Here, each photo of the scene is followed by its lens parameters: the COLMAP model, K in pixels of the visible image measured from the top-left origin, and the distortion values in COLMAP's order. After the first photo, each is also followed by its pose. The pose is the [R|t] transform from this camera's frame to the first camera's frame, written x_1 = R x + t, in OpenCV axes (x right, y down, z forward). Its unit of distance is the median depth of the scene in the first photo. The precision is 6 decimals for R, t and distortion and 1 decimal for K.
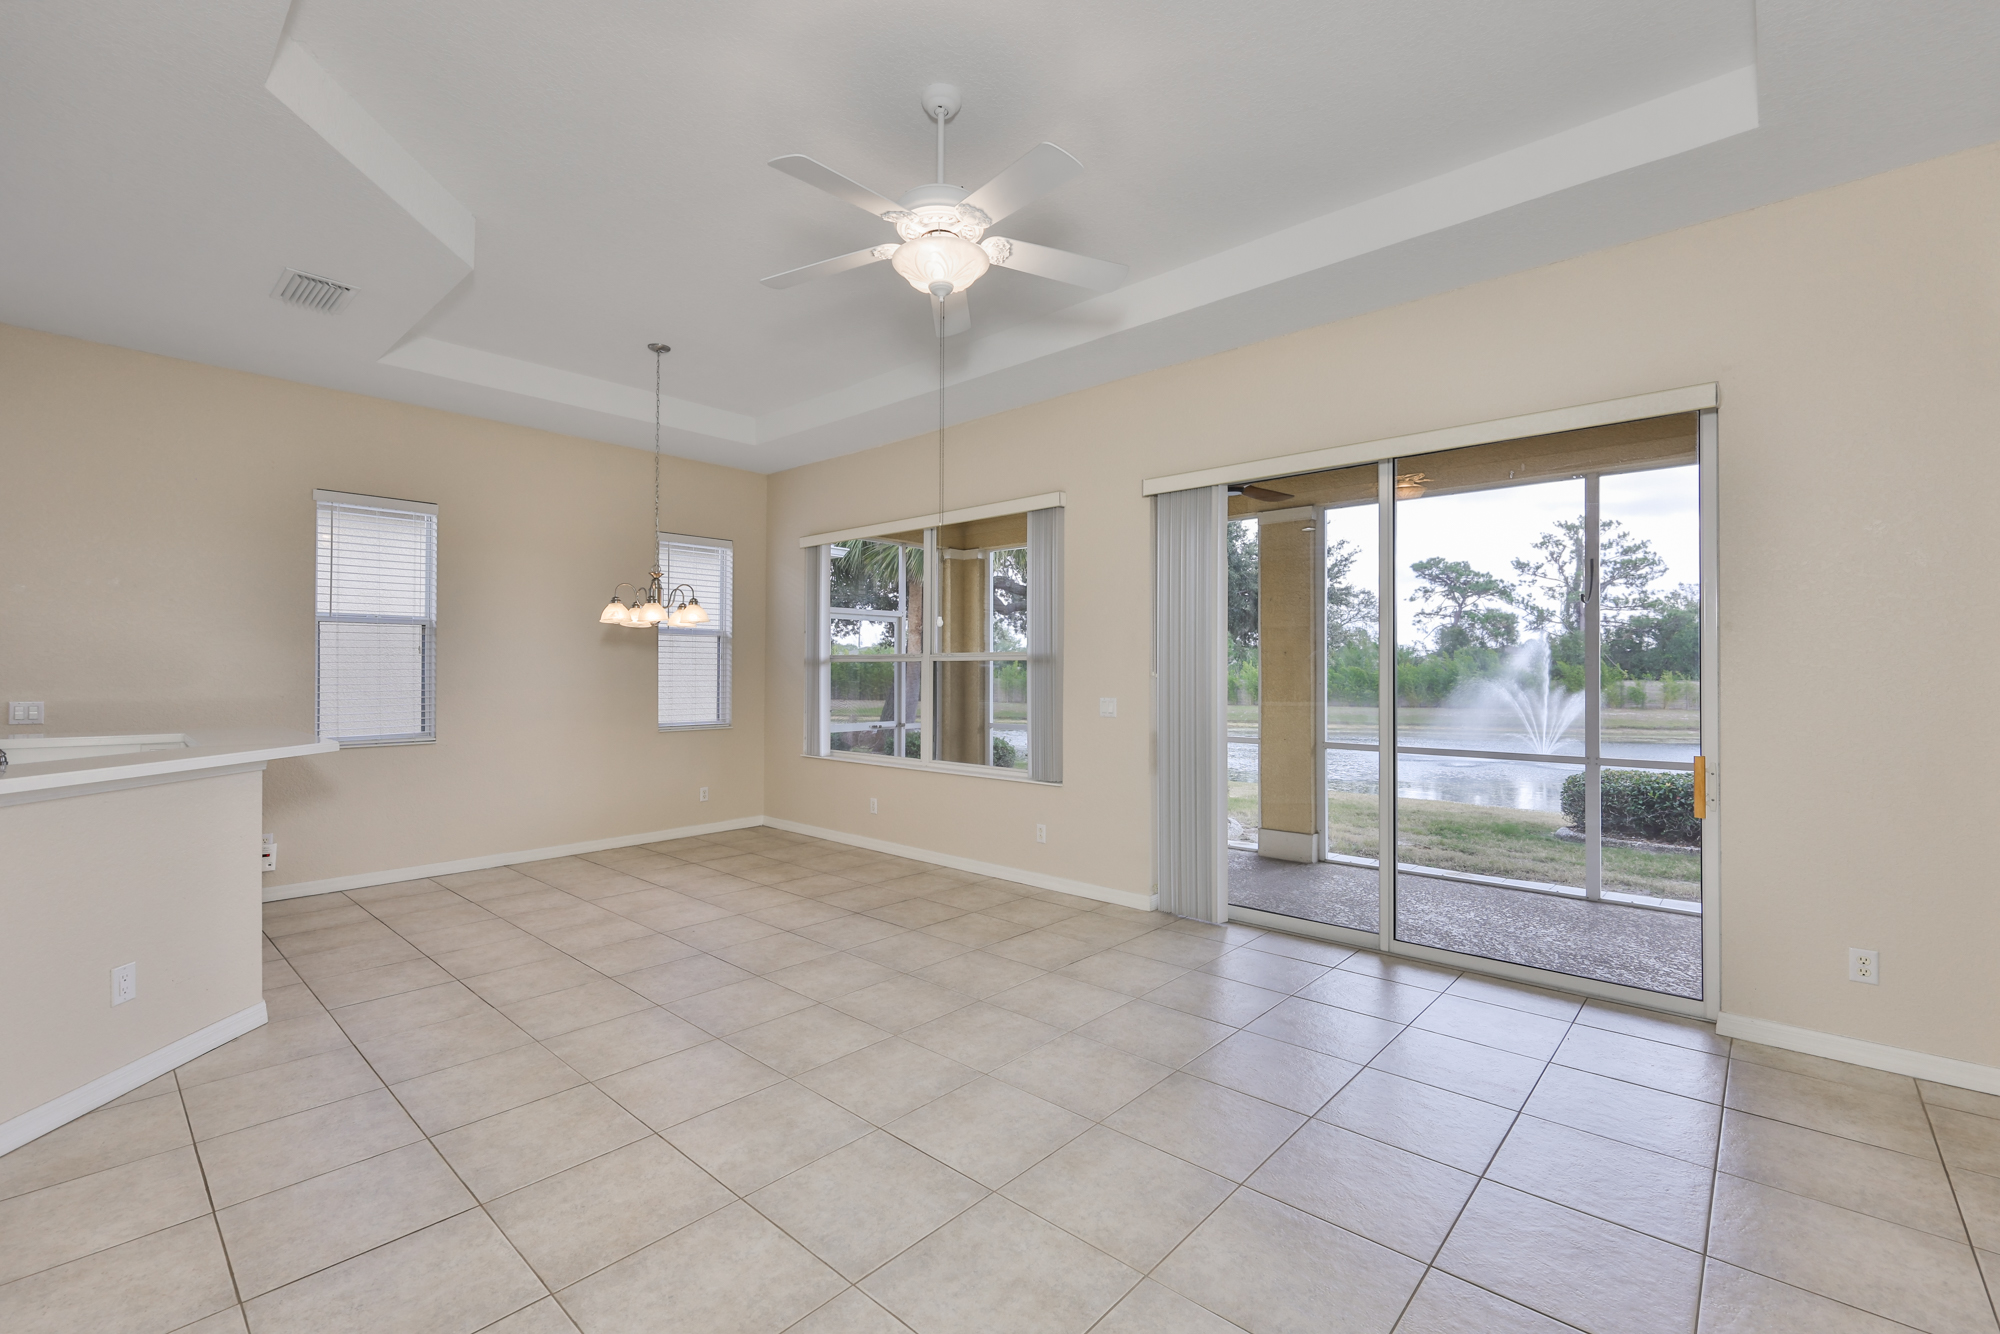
lens RADIAL K [[858.9, 0, 1019.4], [0, 858.9, 668.0], [0, 0, 1]] dist [-0.002405, 0.000062]
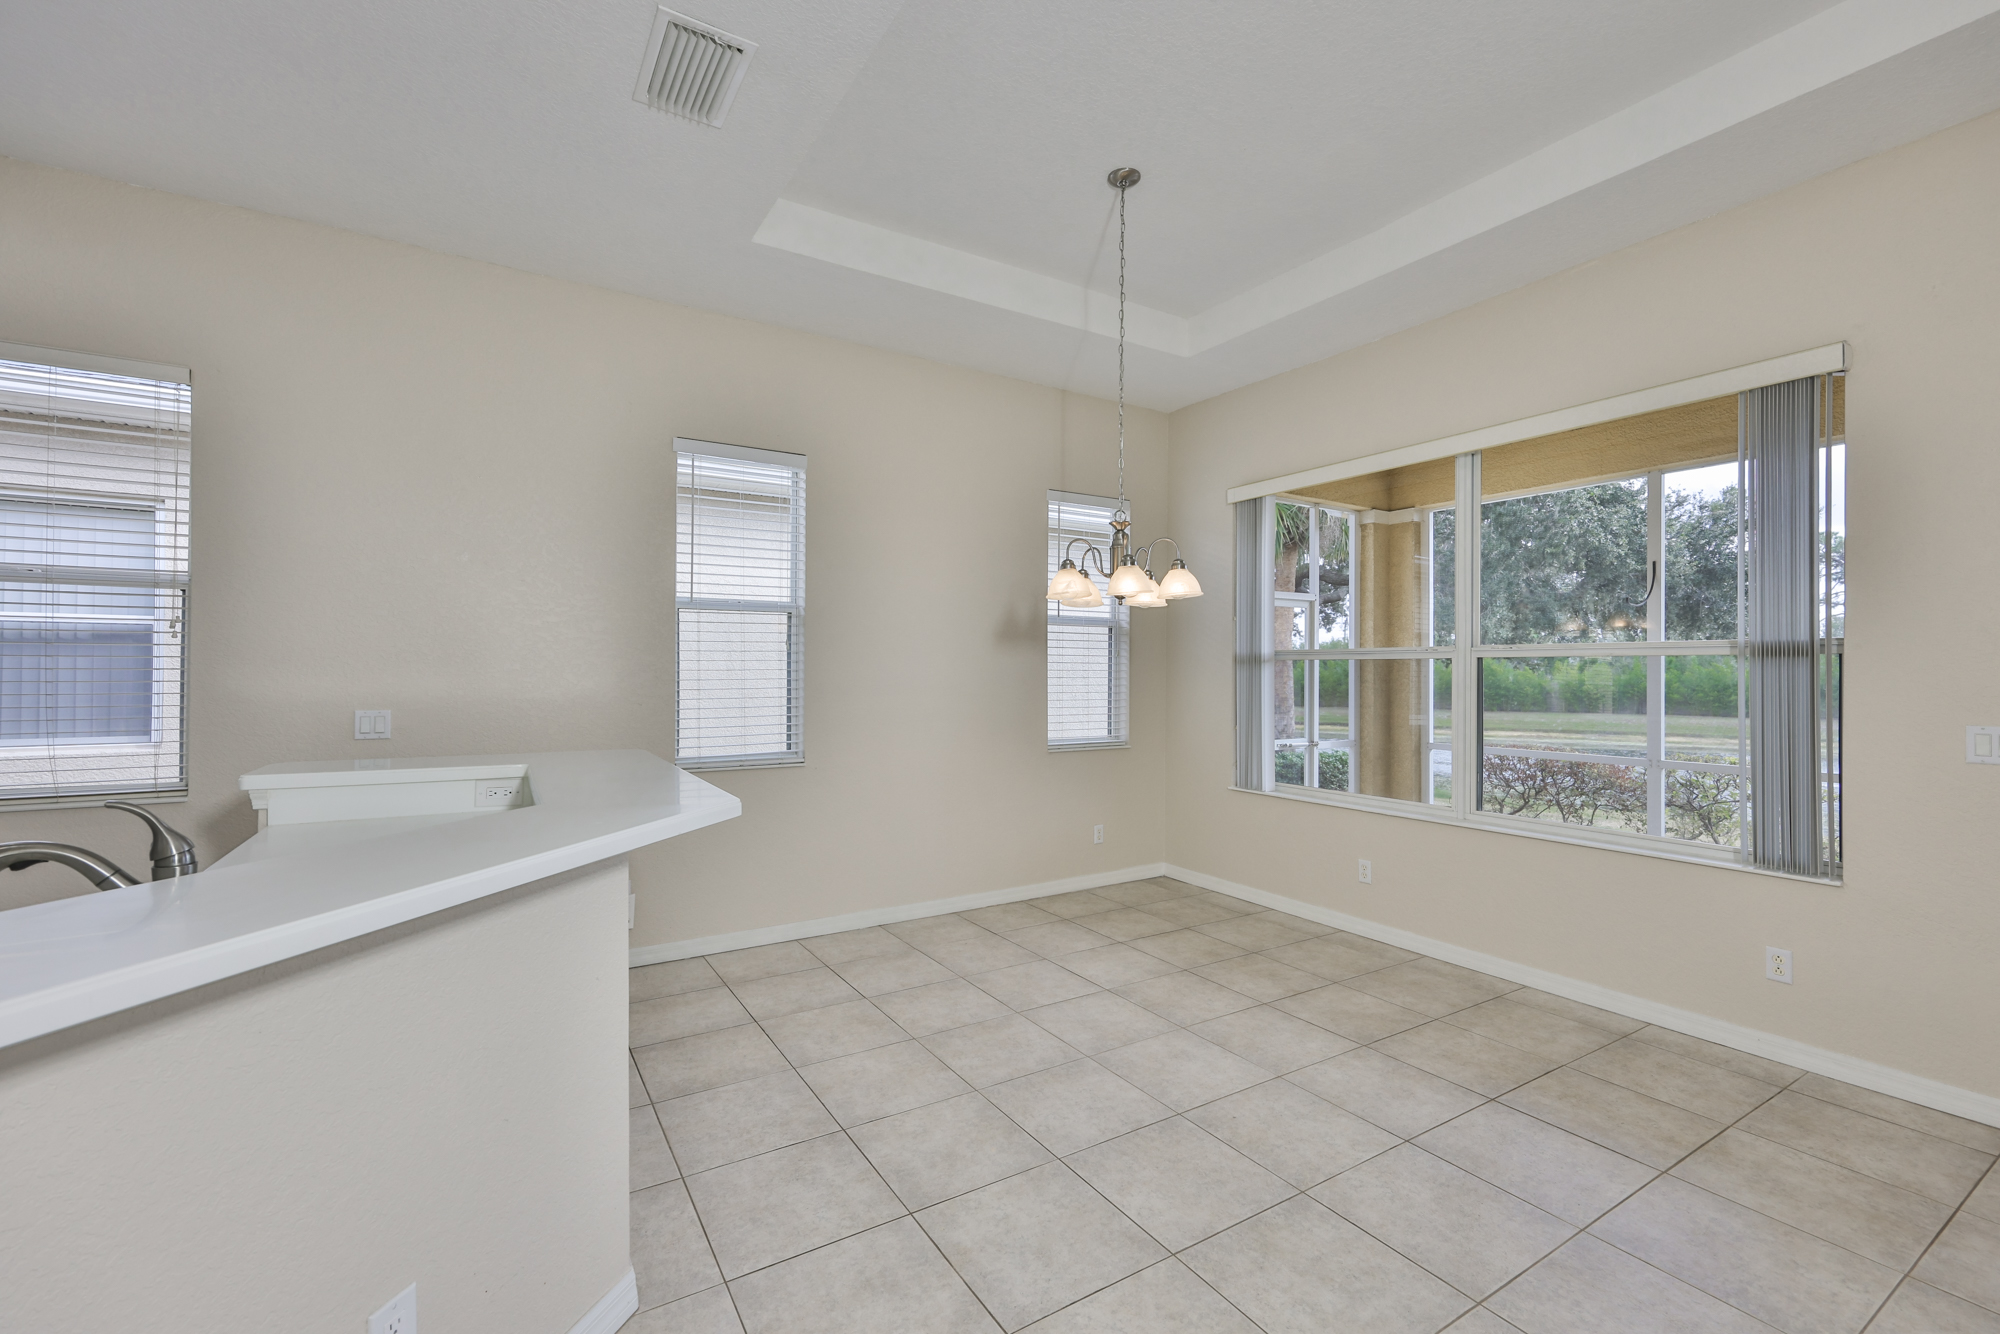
lens RADIAL K [[858.9, 0, 1010.9], [0, 858.9, 671.0], [0, 0, 1]] dist [-0.002405, 0.000062]
pose [[0.959563, 0.001465, -0.281490, -0.314027], [-0.000450, 0.999993, 0.003671, -0.000181], [0.281494, -0.003396, 0.959557, 0.343807]]
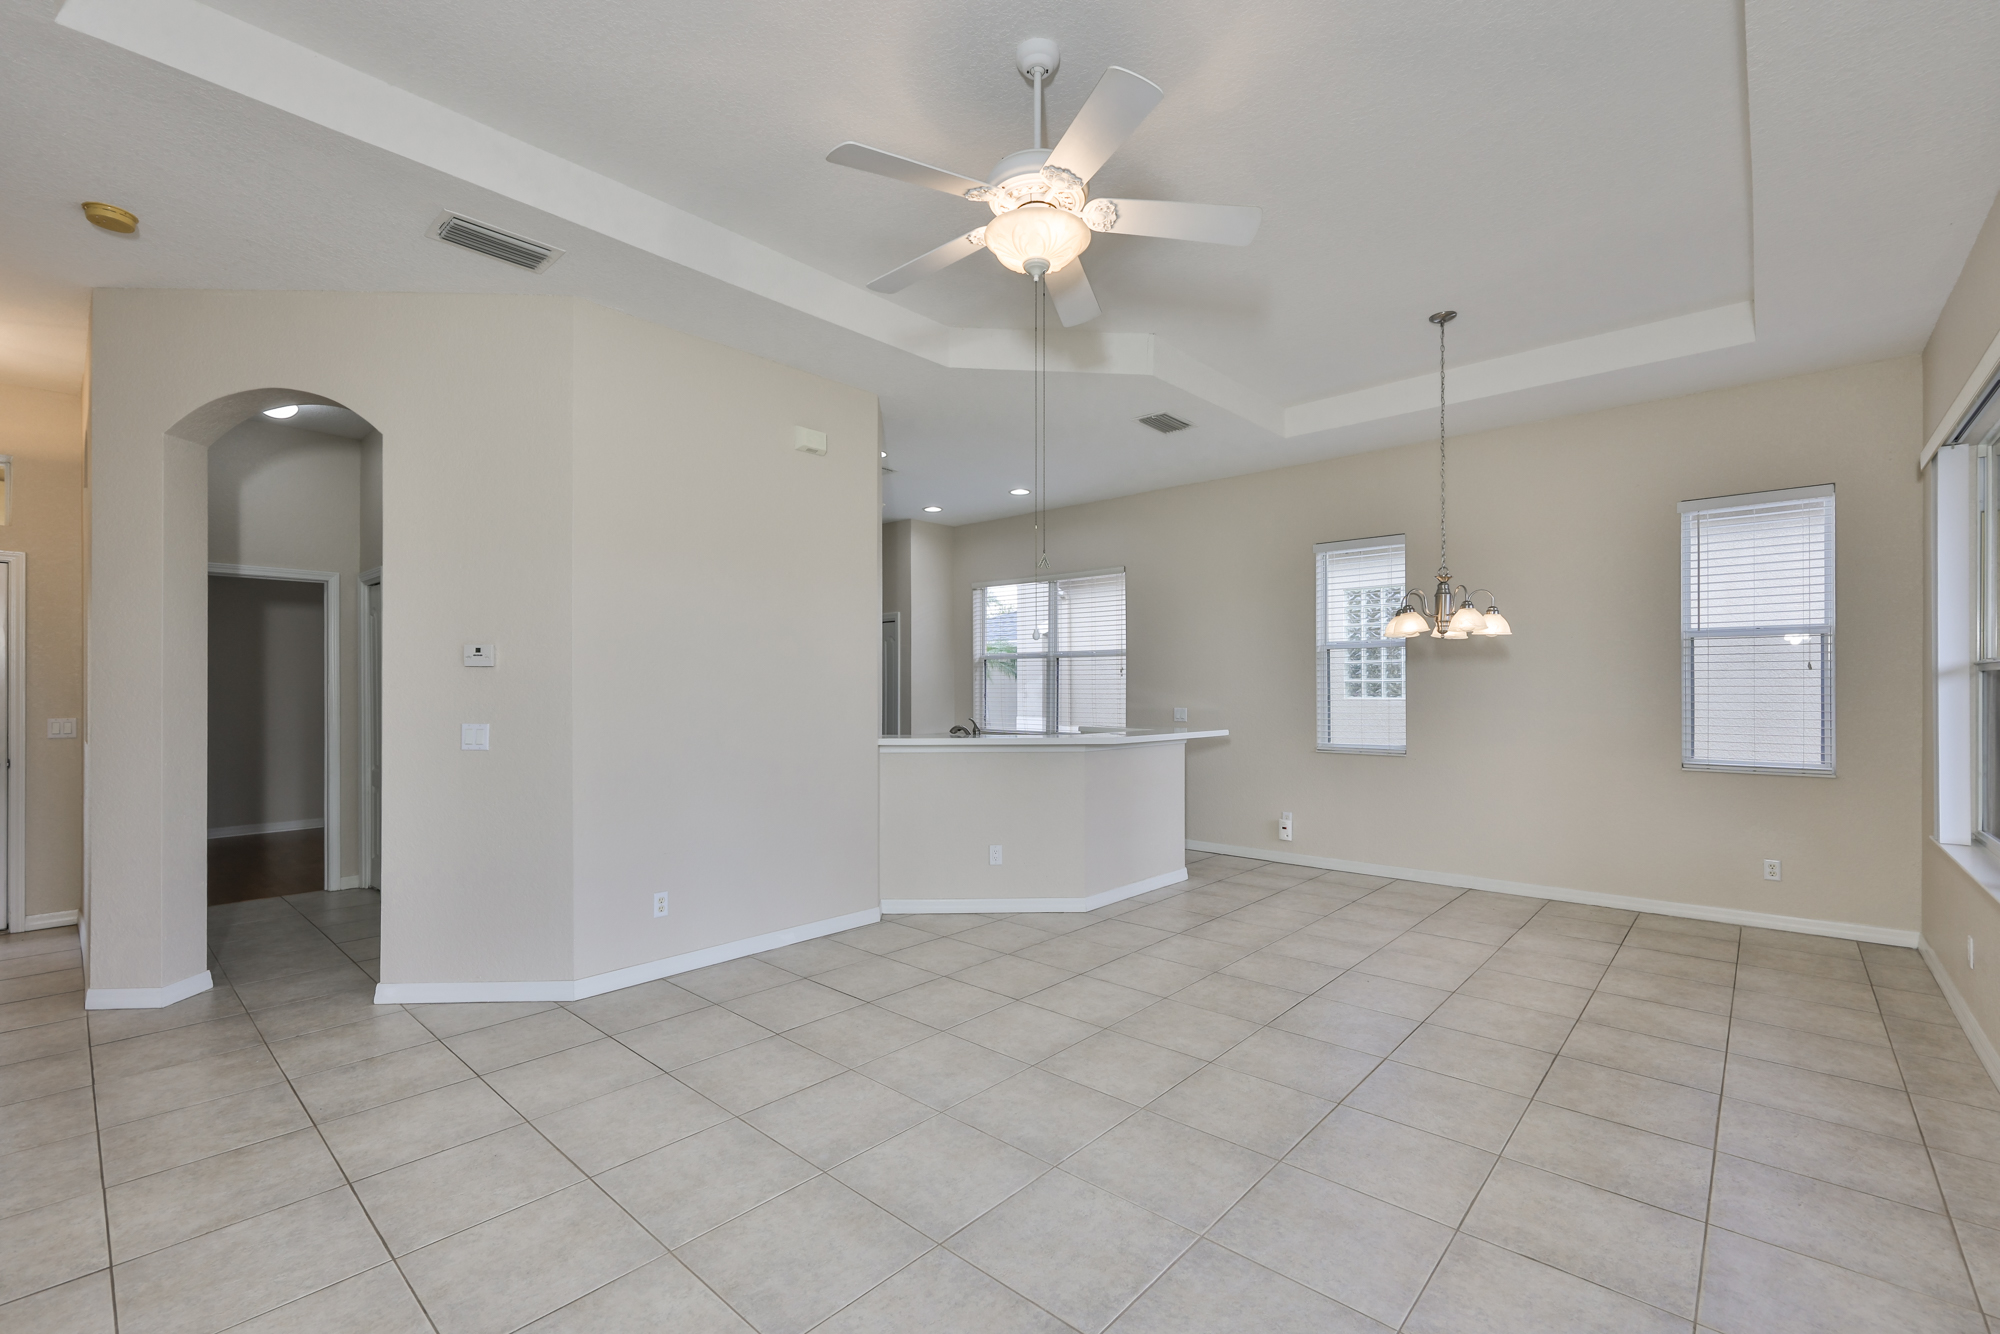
lens RADIAL K [[858.9, 0, 960.4], [0, 858.9, 682.2], [0, 0, 1]] dist [-0.002405, 0.000062]
pose [[-0.035559, -0.008114, -0.999335, 0.459068], [0.005156, 0.999952, -0.008303, 0.001470], [0.999354, -0.005447, -0.035515, 0.530095]]
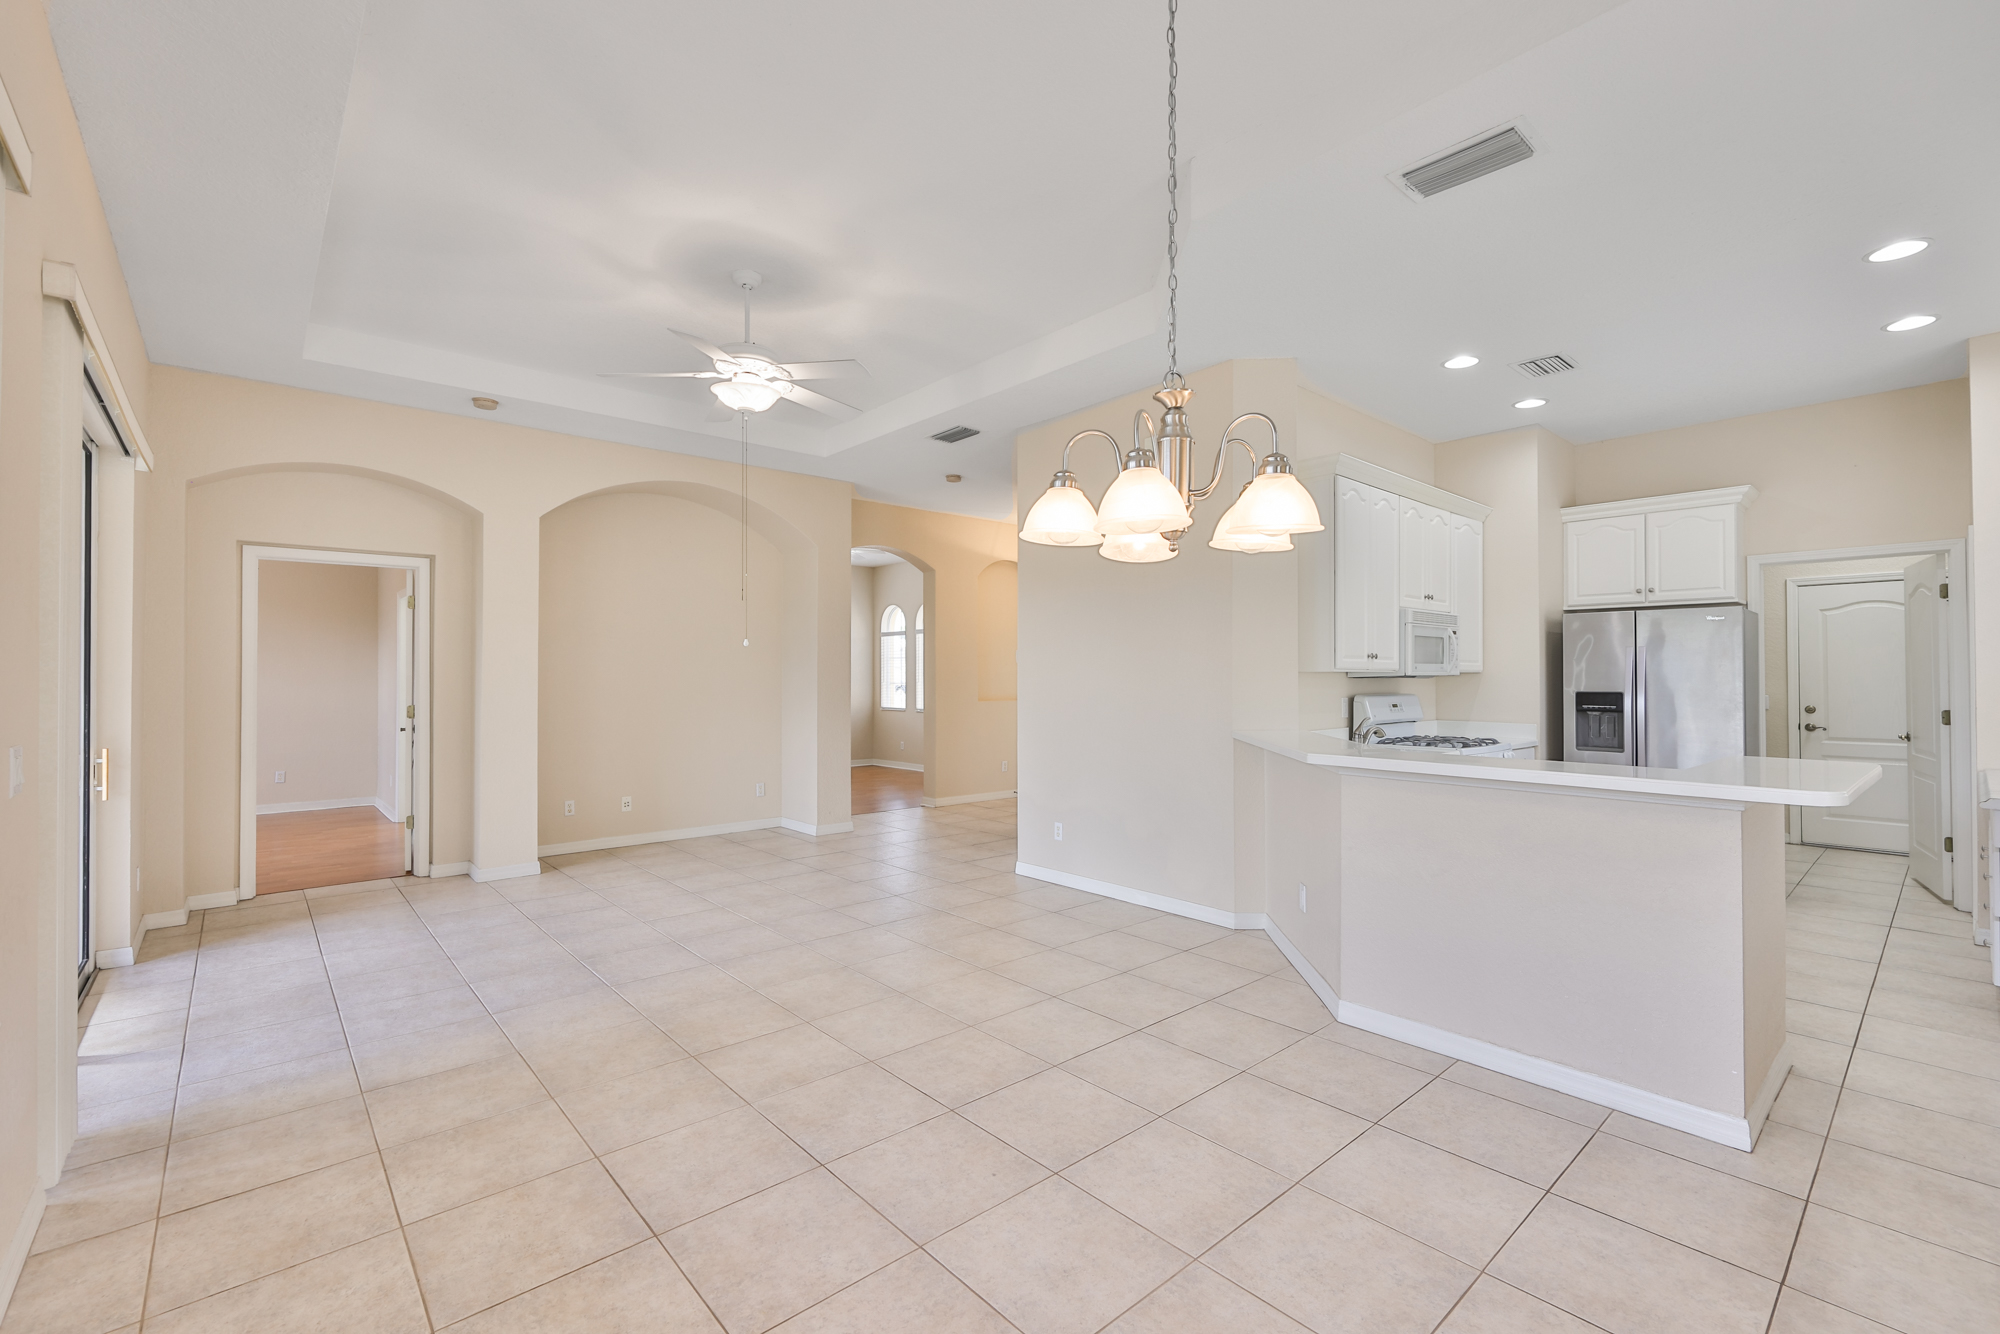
lens RADIAL K [[858.9, 0, 1010.9], [0, 858.9, 664.8], [0, 0, 1]] dist [-0.002405, 0.000062]
pose [[-0.992993, 0.002918, 0.118134, -0.392727], [0.001073, 0.999877, -0.015676, 0.002956], [-0.118165, -0.015439, -0.992874, 1.325396]]
